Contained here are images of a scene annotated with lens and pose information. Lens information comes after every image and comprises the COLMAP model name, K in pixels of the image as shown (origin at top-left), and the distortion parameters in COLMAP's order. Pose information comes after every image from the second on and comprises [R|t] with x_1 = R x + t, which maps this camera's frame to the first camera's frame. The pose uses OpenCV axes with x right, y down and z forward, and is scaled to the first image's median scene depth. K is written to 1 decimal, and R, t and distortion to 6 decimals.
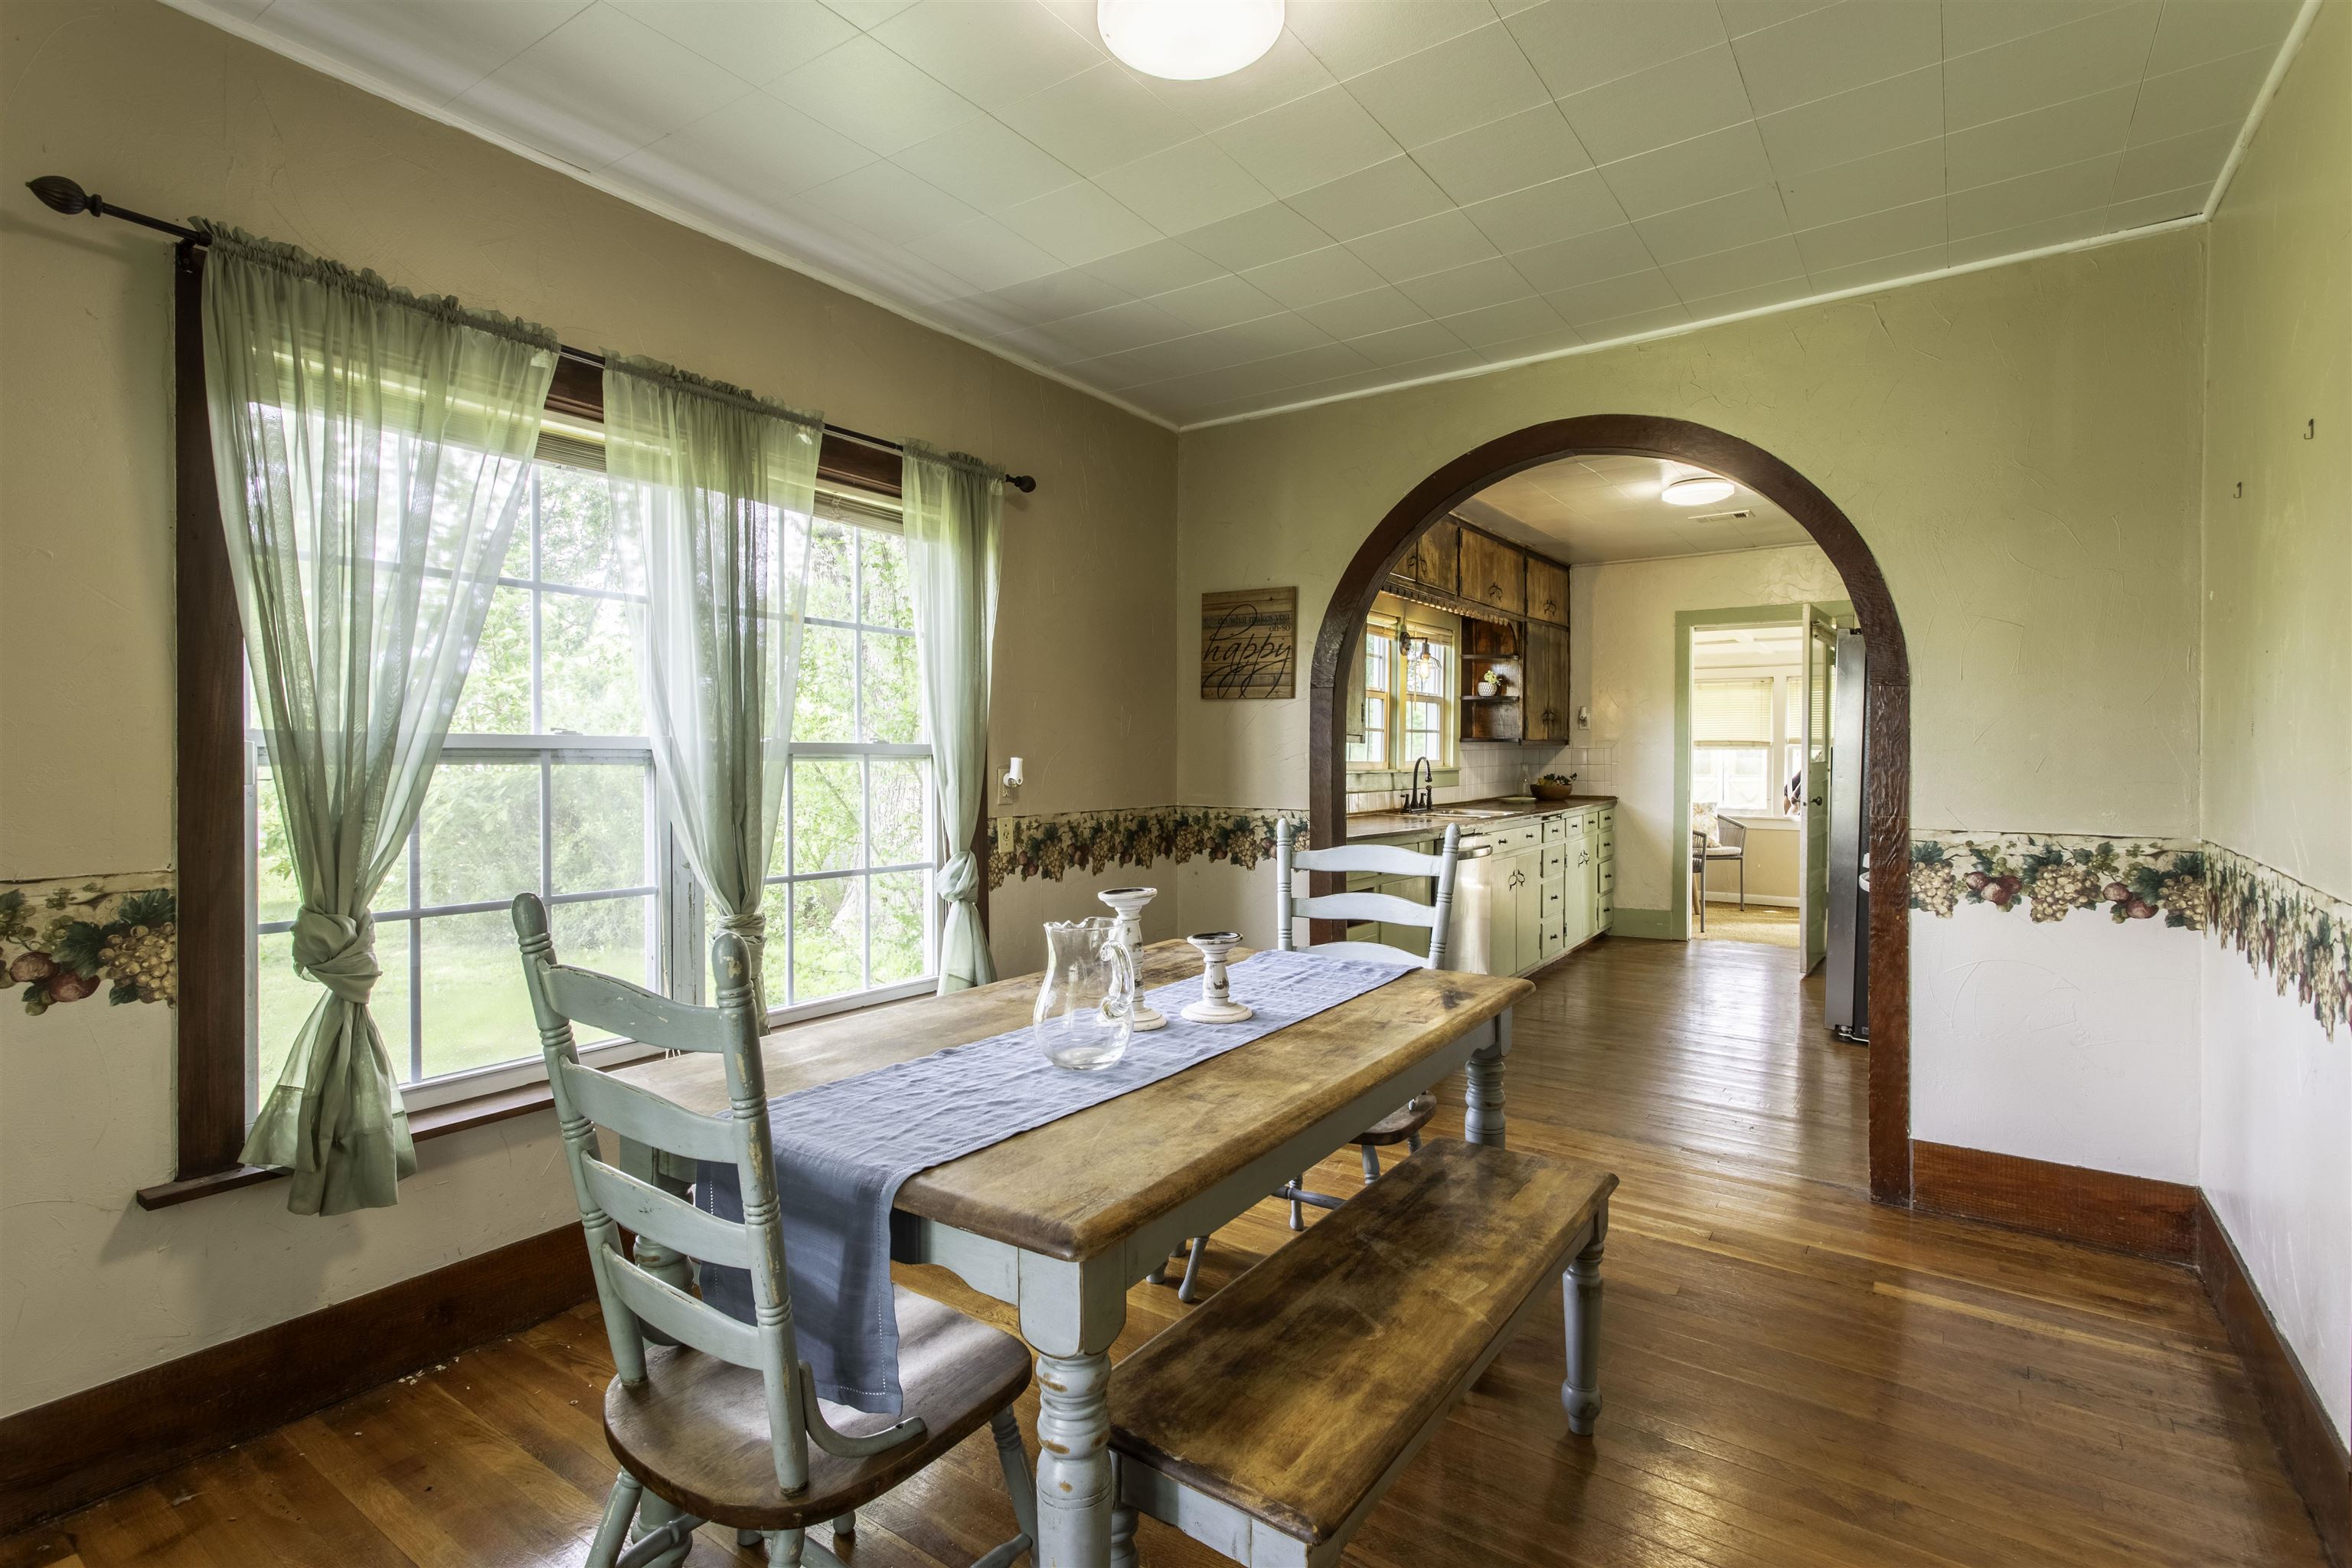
lens RADIAL K [[1105.4, 0, 1184.9], [0, 1105.4, 748.5], [0, 0, 1]] dist [0.001820, 0.000252]
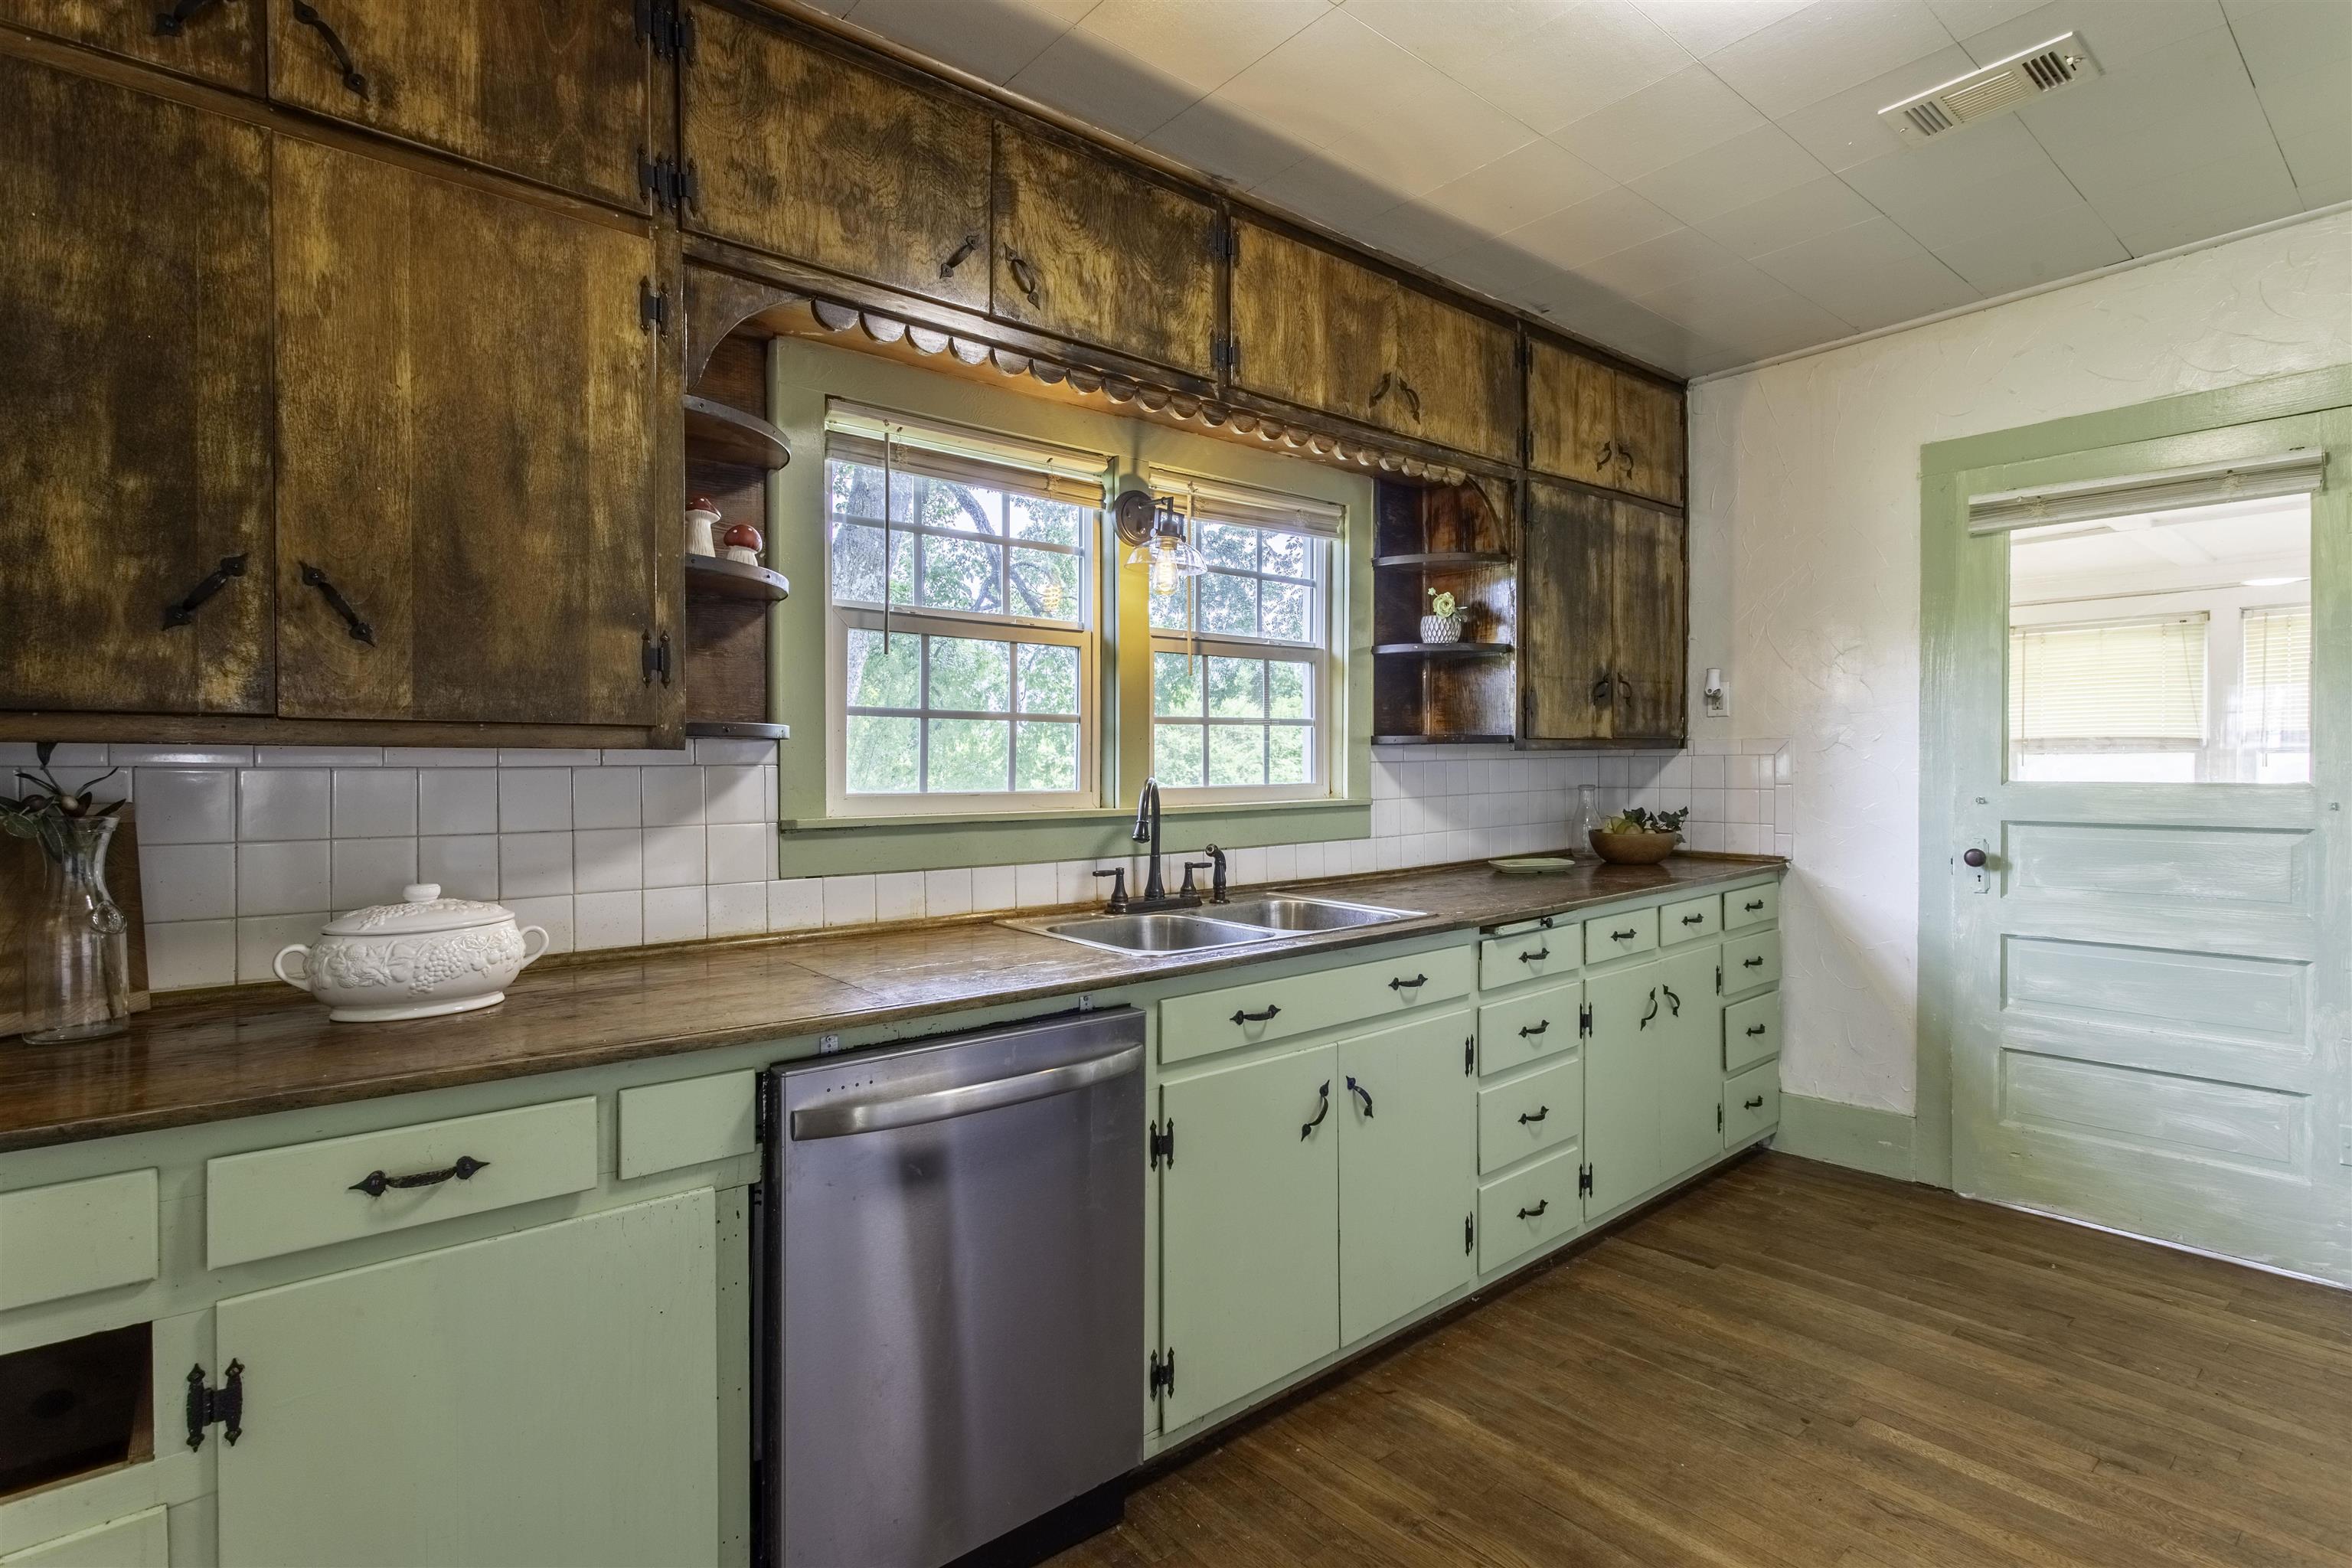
lens RADIAL K [[1128.3, 0, 1171.8], [0, 1128.3, 779.6], [0, 0, 1]] dist [0.001573, 0.001628]
pose [[0.962820, -0.005711, -0.270082, 0.287629], [0.009693, 0.999863, 0.013413, 0.001885], [0.269969, -0.015532, 0.962744, 0.498786]]
